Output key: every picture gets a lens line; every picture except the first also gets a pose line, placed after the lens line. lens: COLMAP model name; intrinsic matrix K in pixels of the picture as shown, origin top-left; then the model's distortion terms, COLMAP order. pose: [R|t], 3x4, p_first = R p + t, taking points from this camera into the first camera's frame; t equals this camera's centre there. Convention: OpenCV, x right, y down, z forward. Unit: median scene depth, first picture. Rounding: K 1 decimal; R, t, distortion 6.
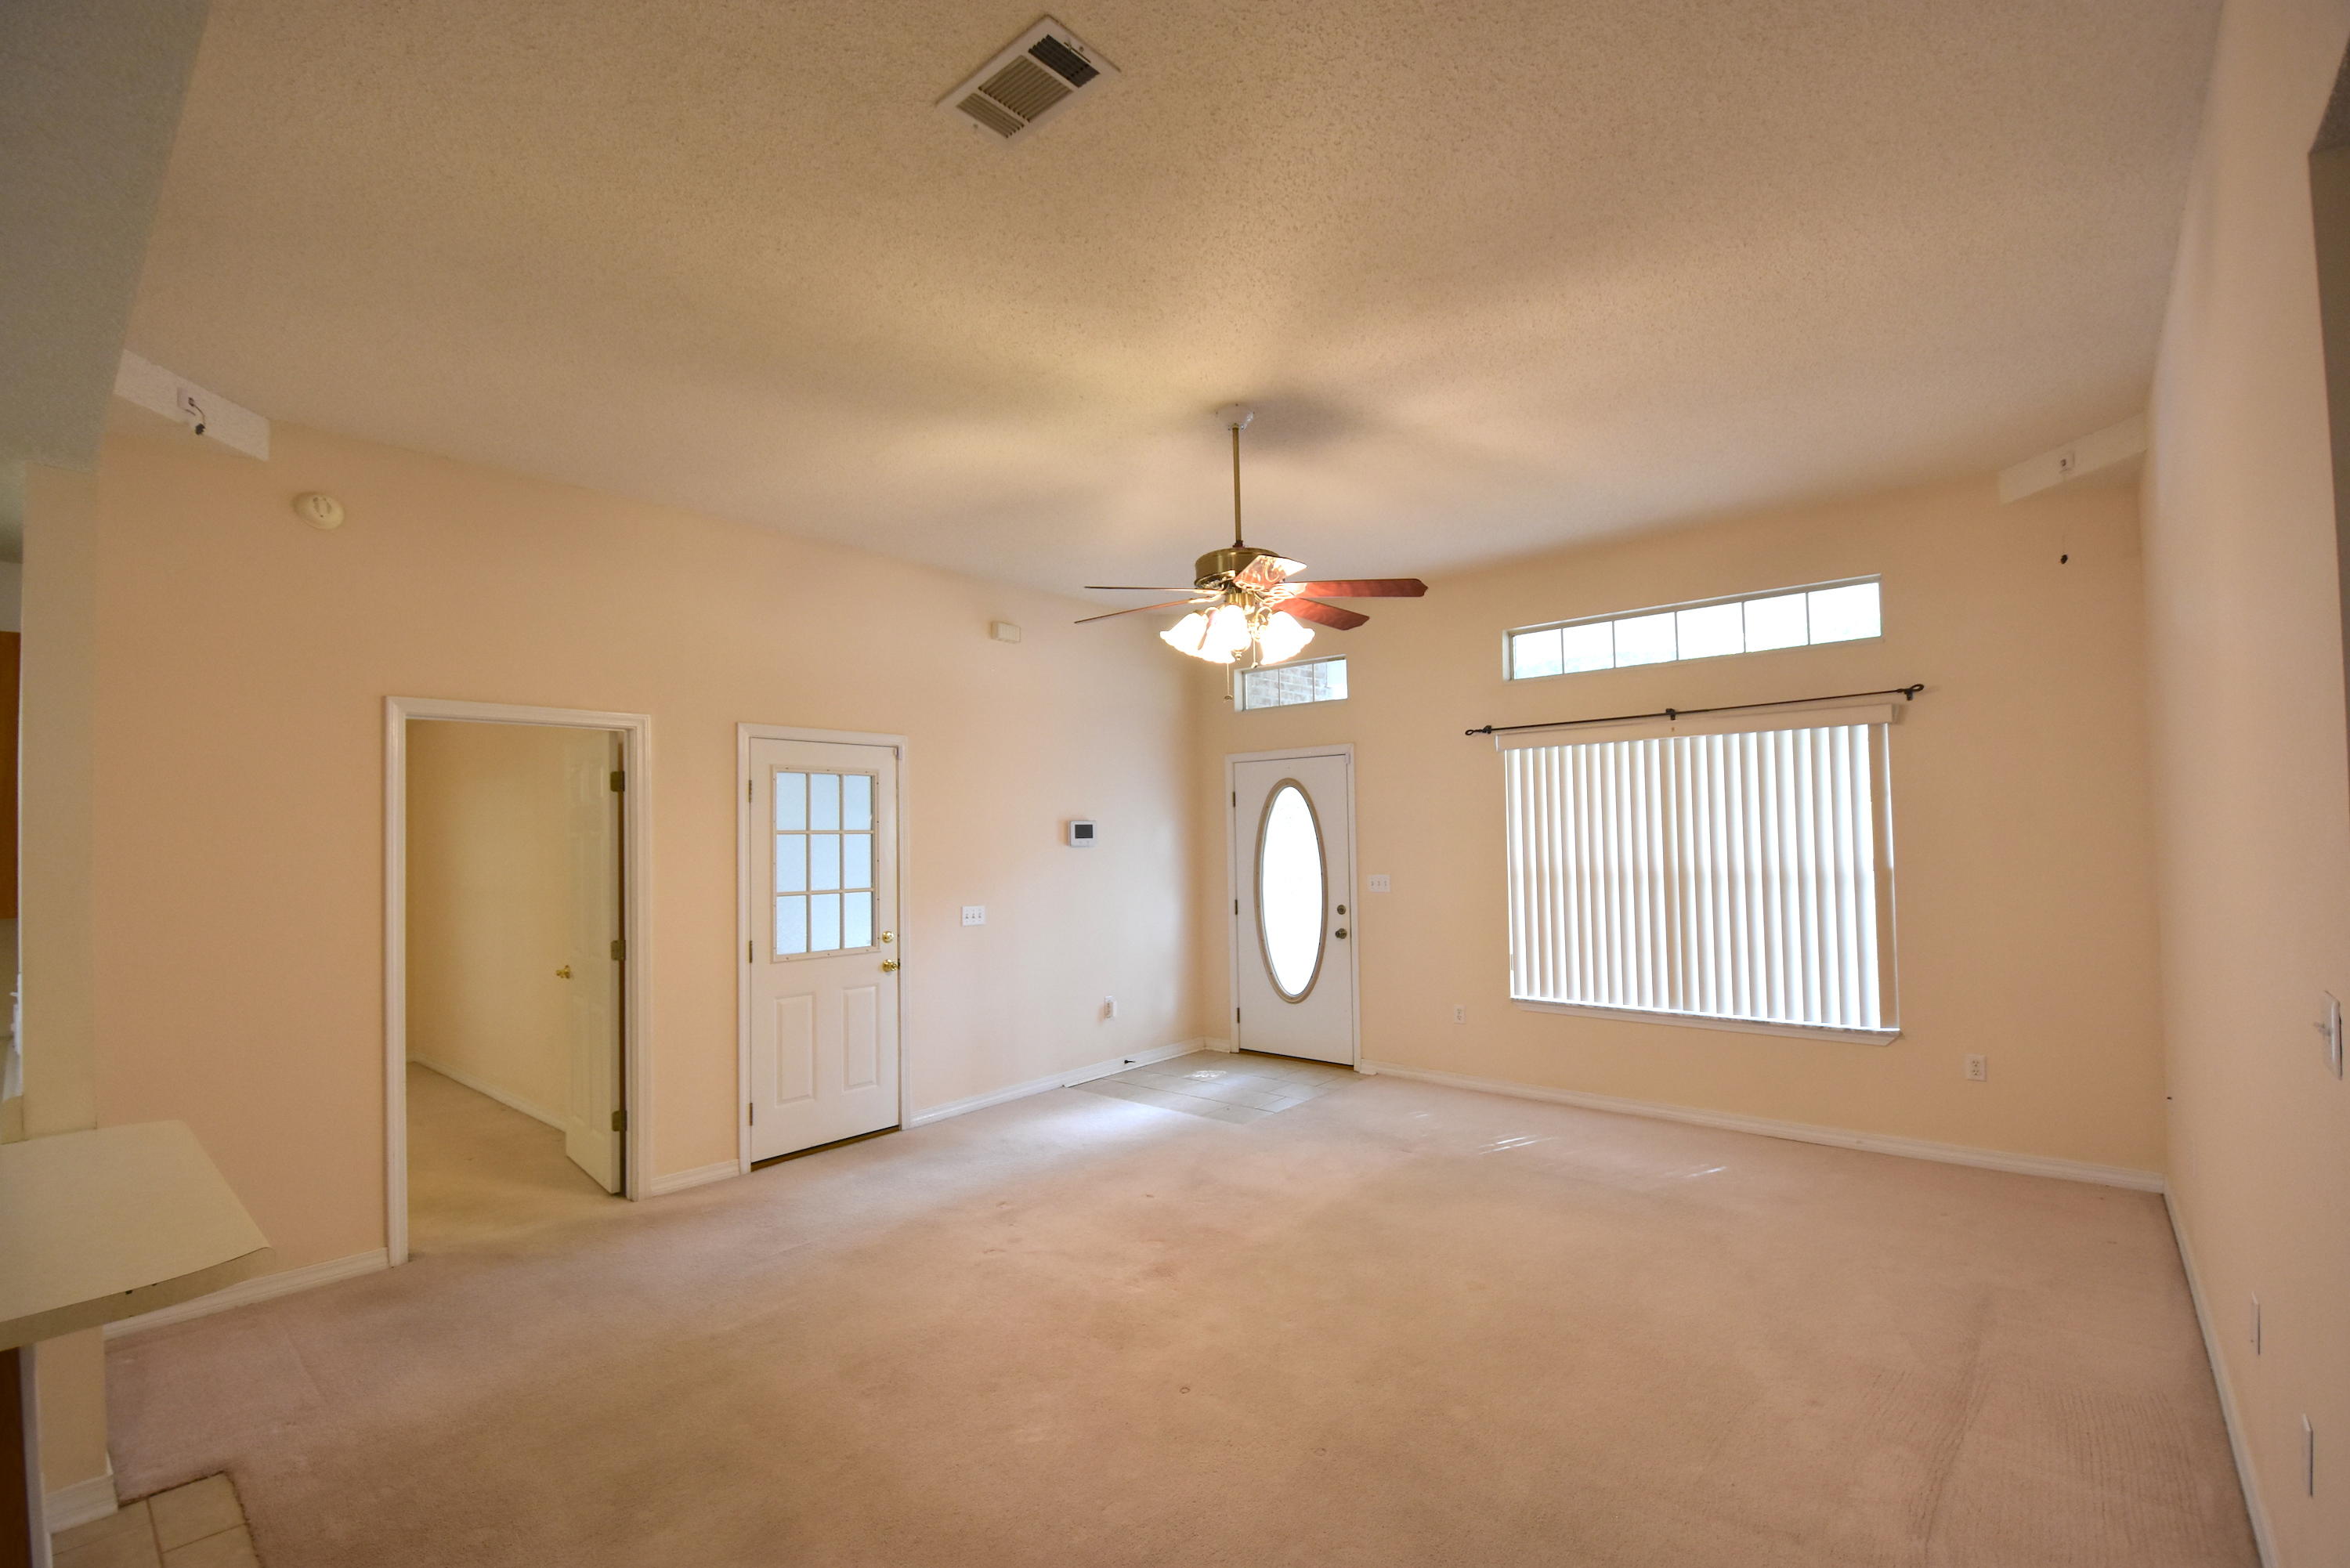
lens RADIAL K [[1026.3, 0, 1177.6], [0, 1026.3, 803.8], [0, 0, 1]] dist [0.019677, -0.025397]
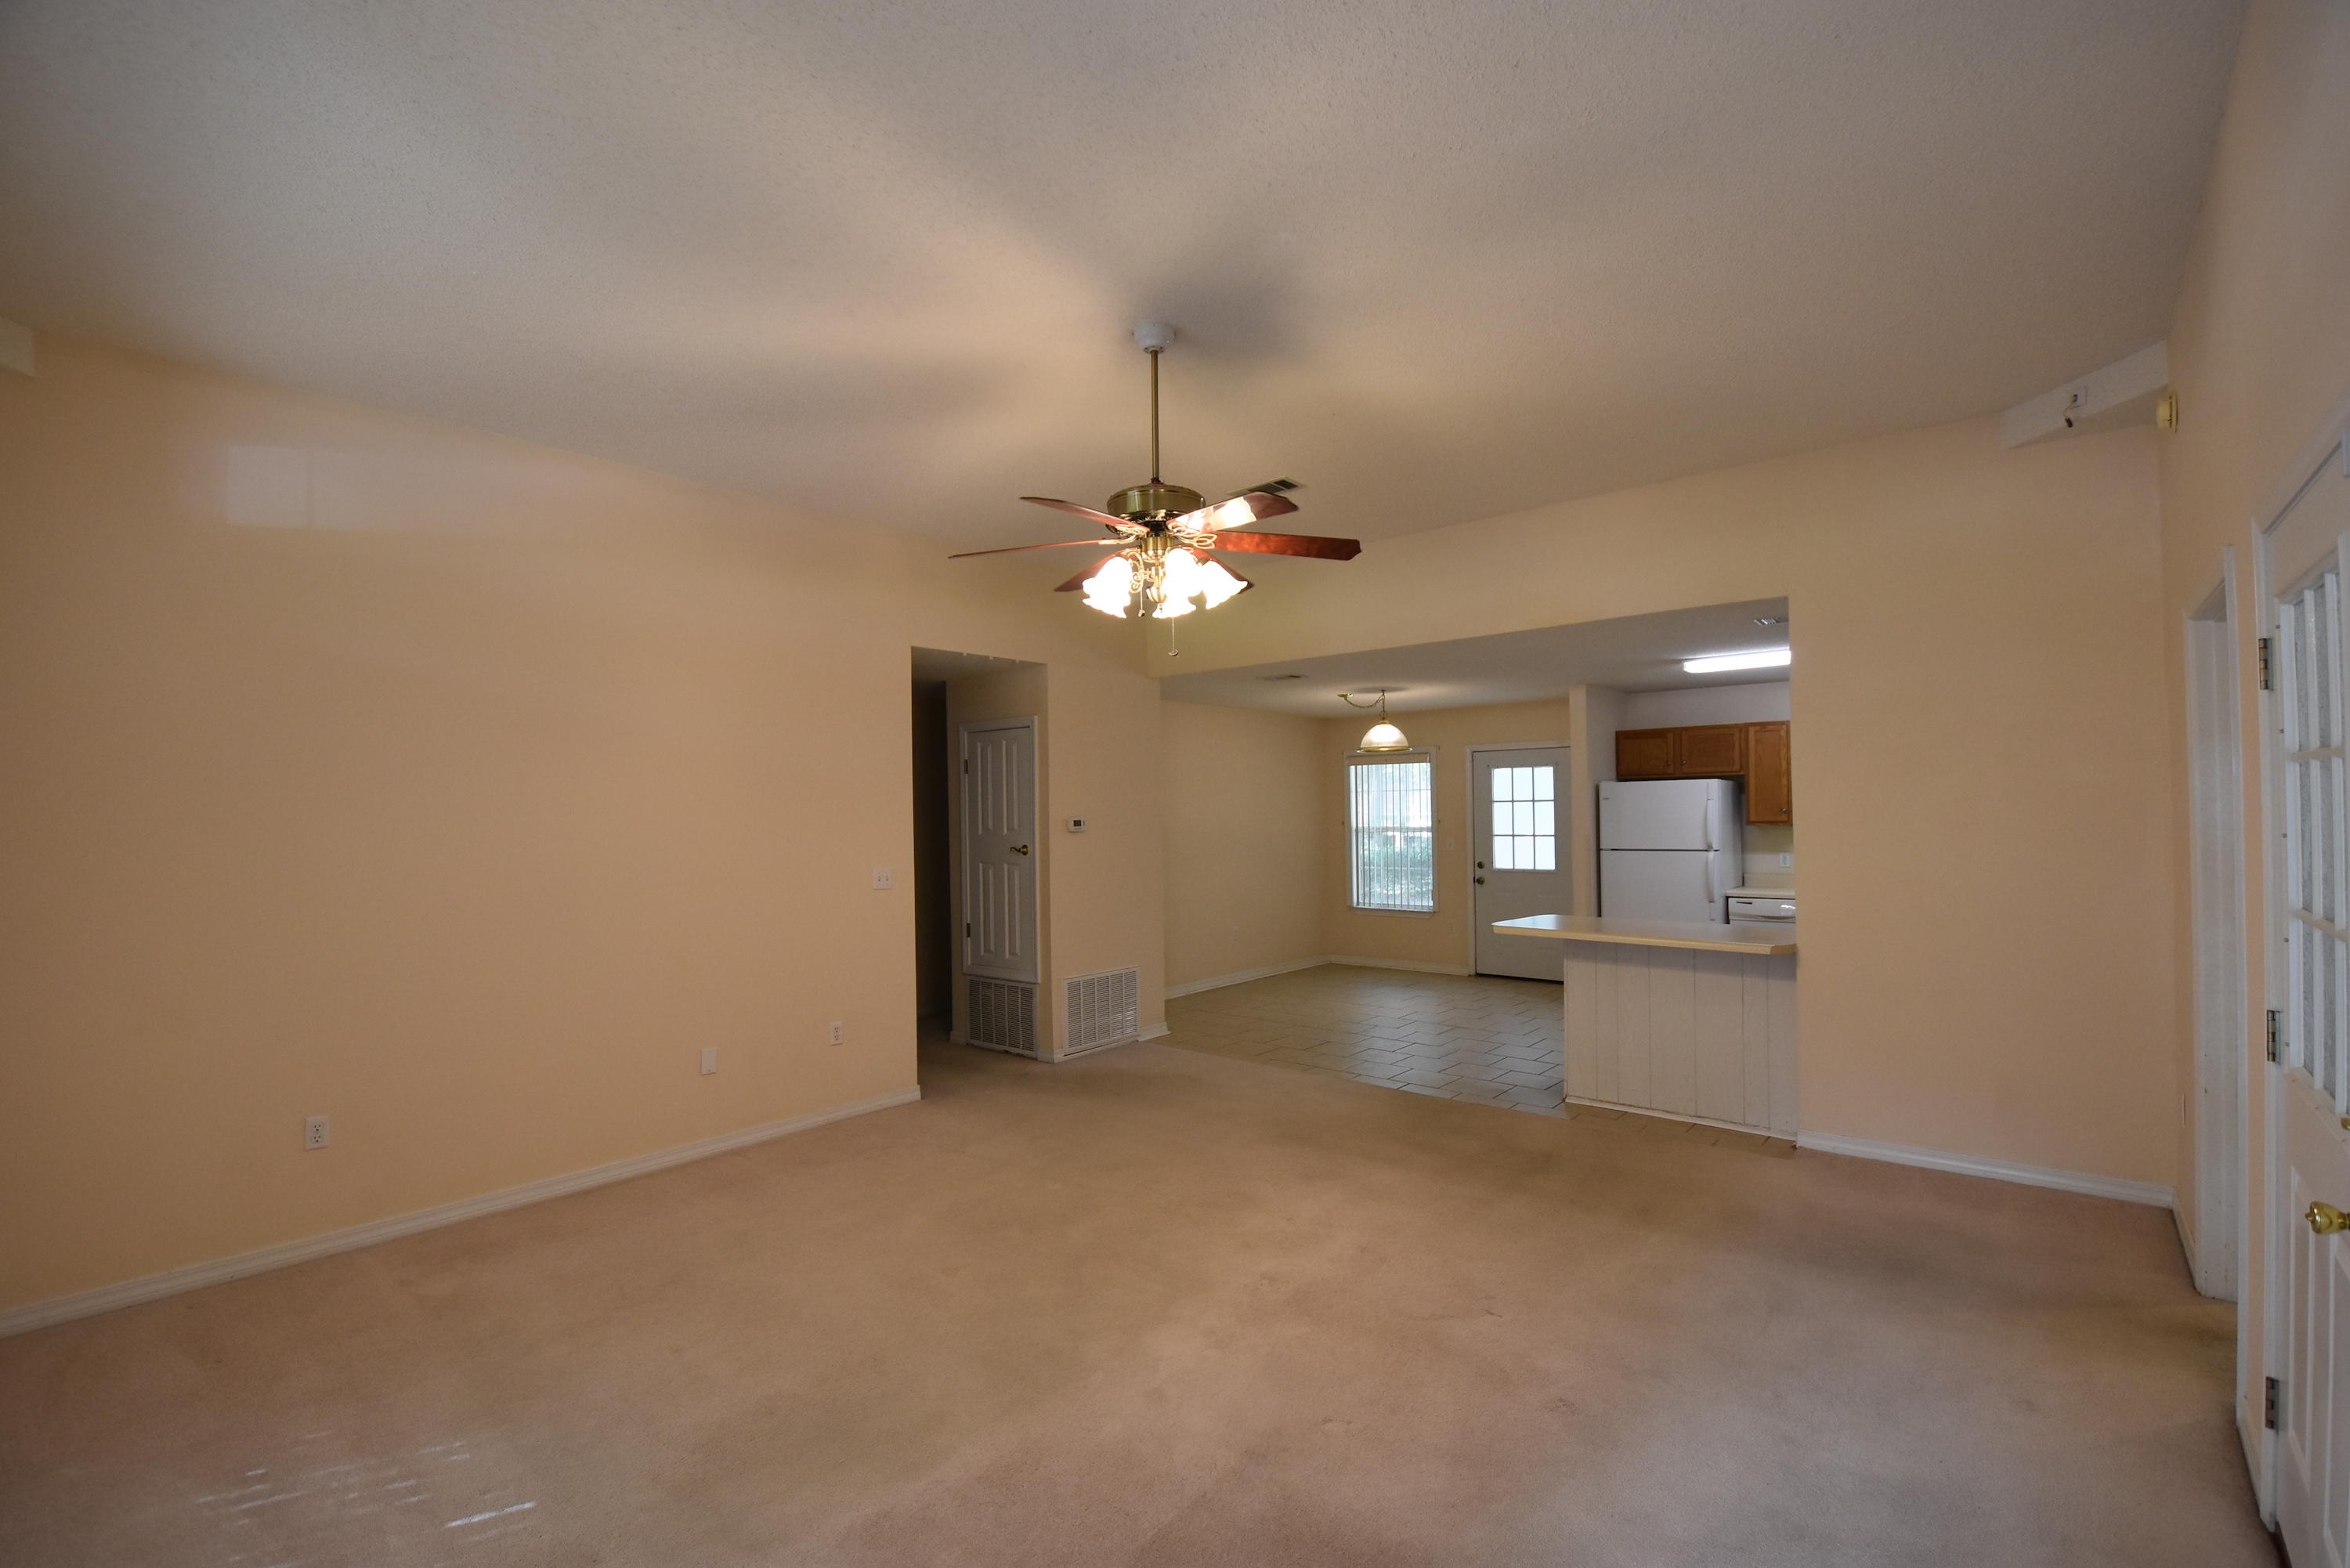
lens RADIAL K [[1026.3, 0, 1177.6], [0, 1026.3, 803.8], [0, 0, 1]] dist [0.019677, -0.025397]
pose [[-0.999277, 0.036306, -0.011265, 0.041069], [0.036726, 0.998538, -0.039659, 0.041282], [0.009808, -0.040044, -0.999150, 1.286095]]
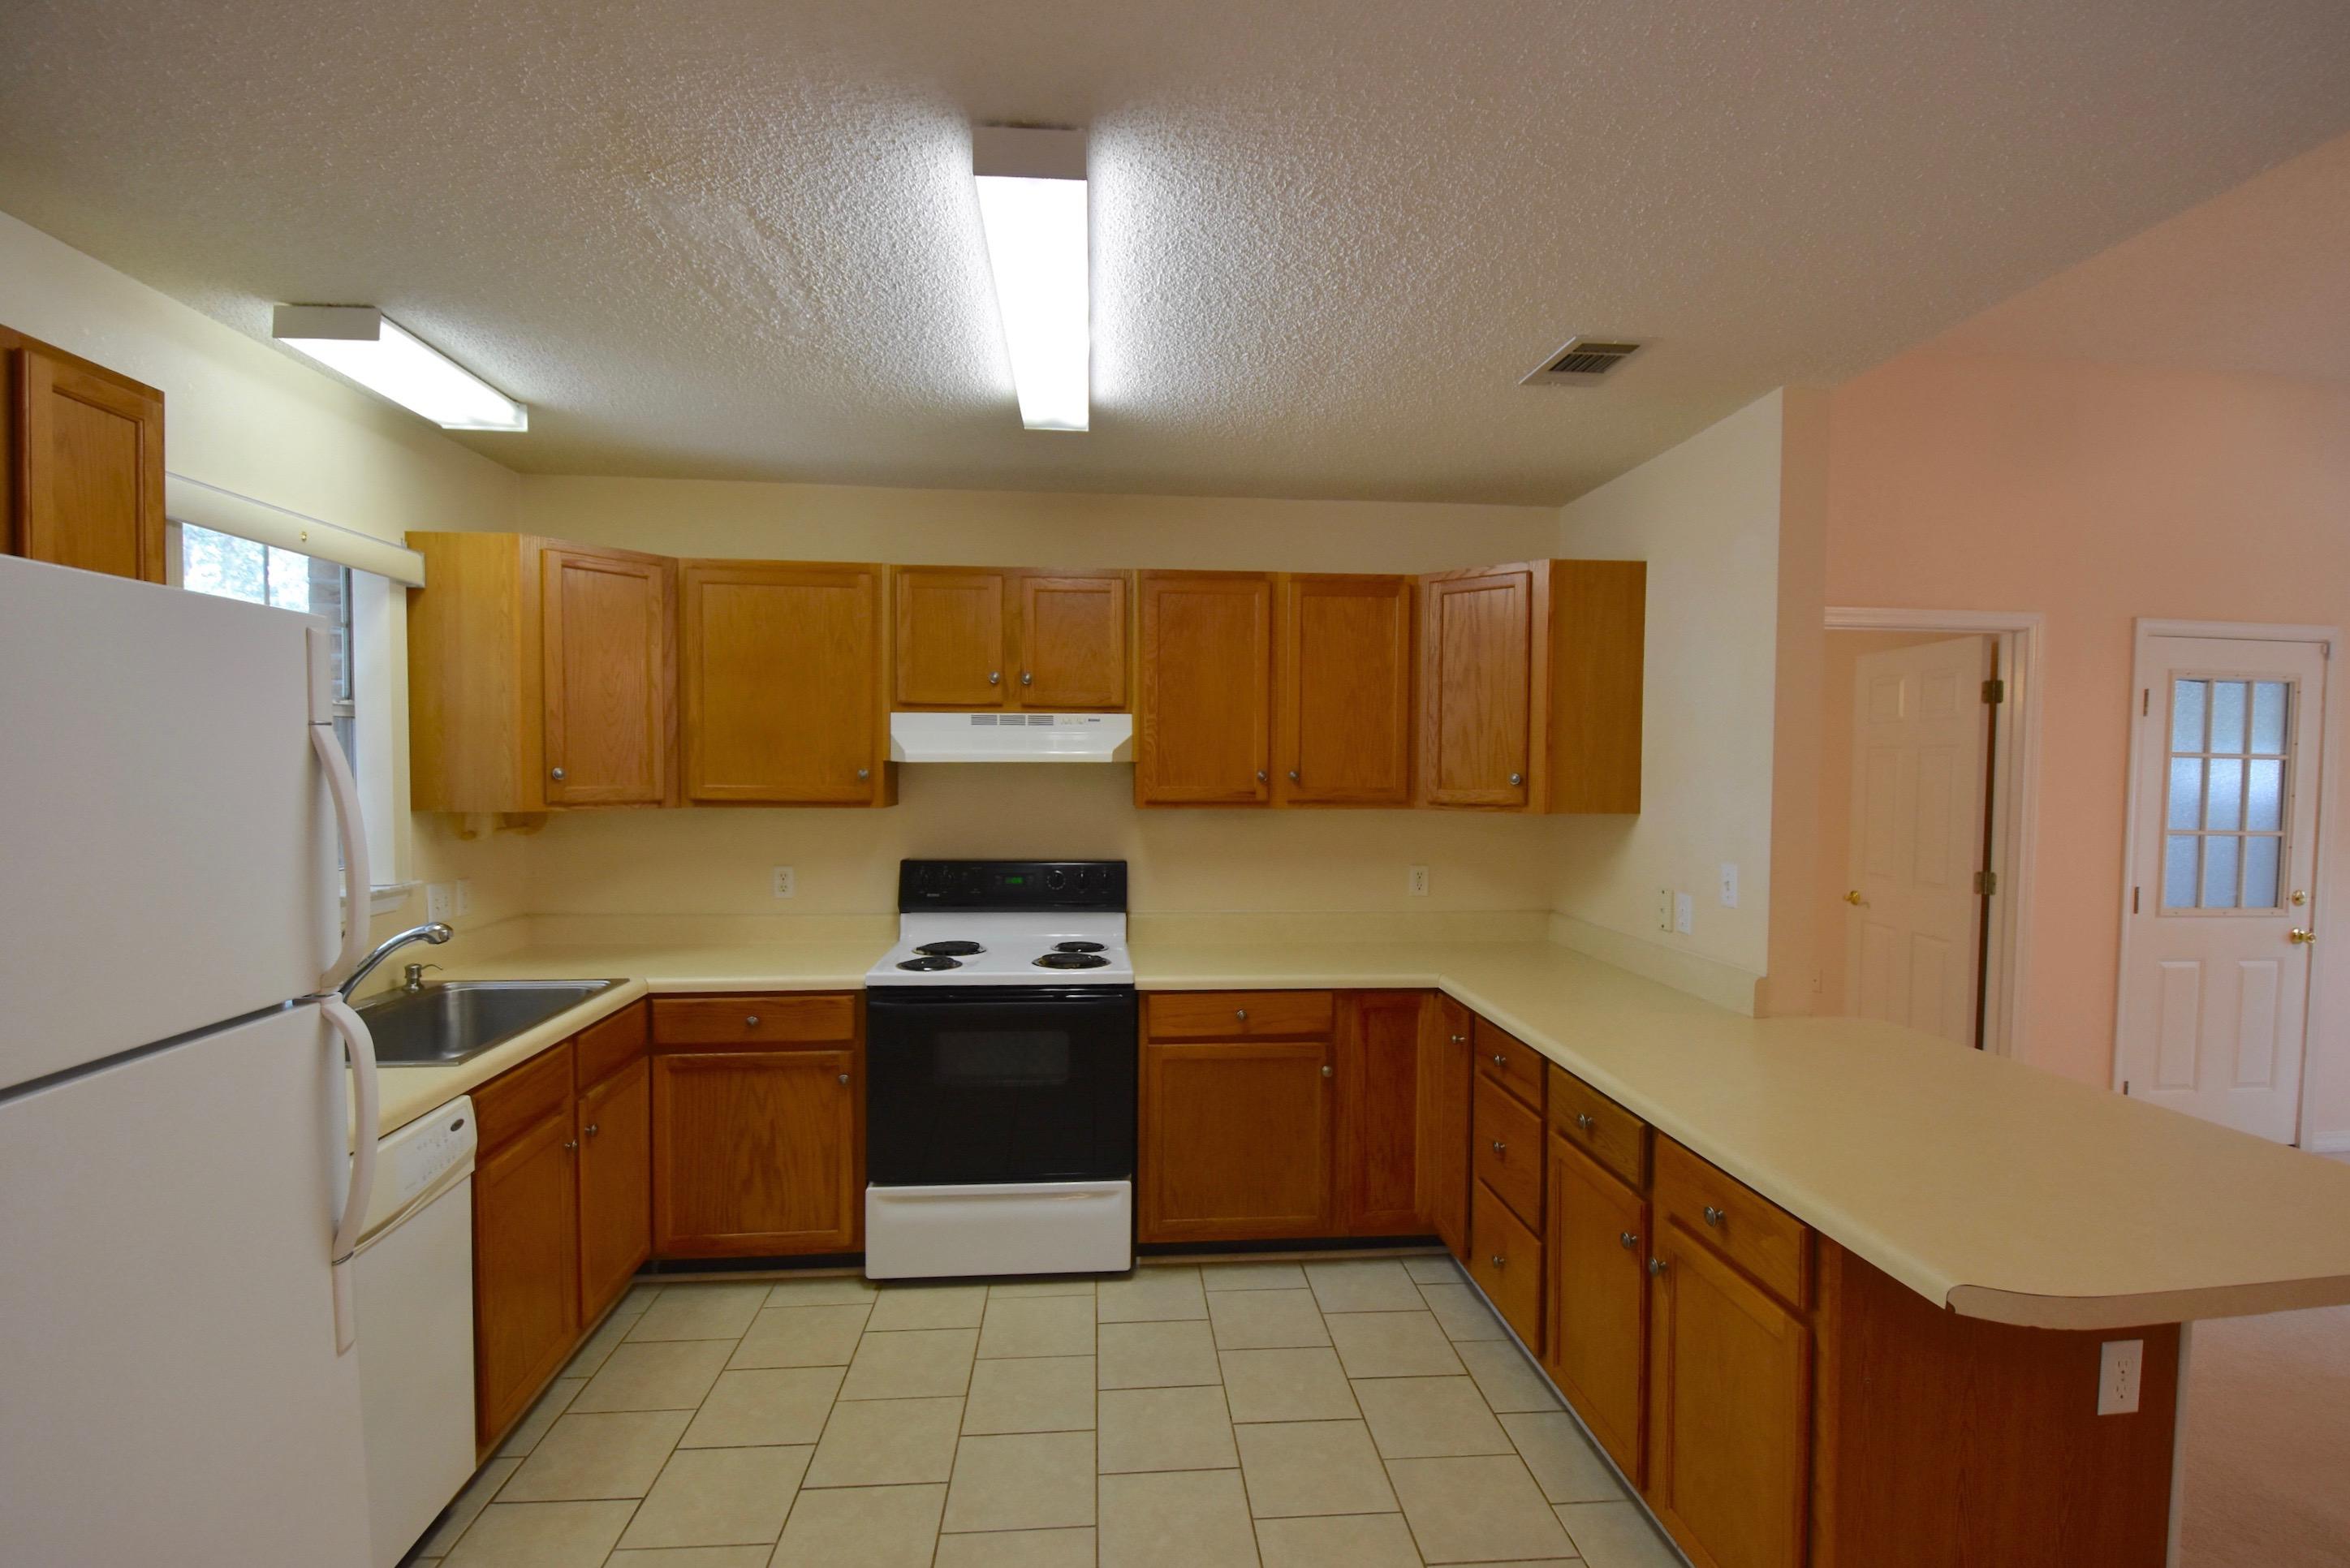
lens RADIAL K [[1060.8, 0, 1179.0], [0, 1060.8, 807.0], [0, 0, 1]] dist [0.018024, -0.023732]
pose [[0.718300, 0.057215, -0.693377, -0.343666], [-0.003869, 0.996926, 0.078255, 0.006508], [0.695723, -0.053528, 0.716313, -0.115484]]
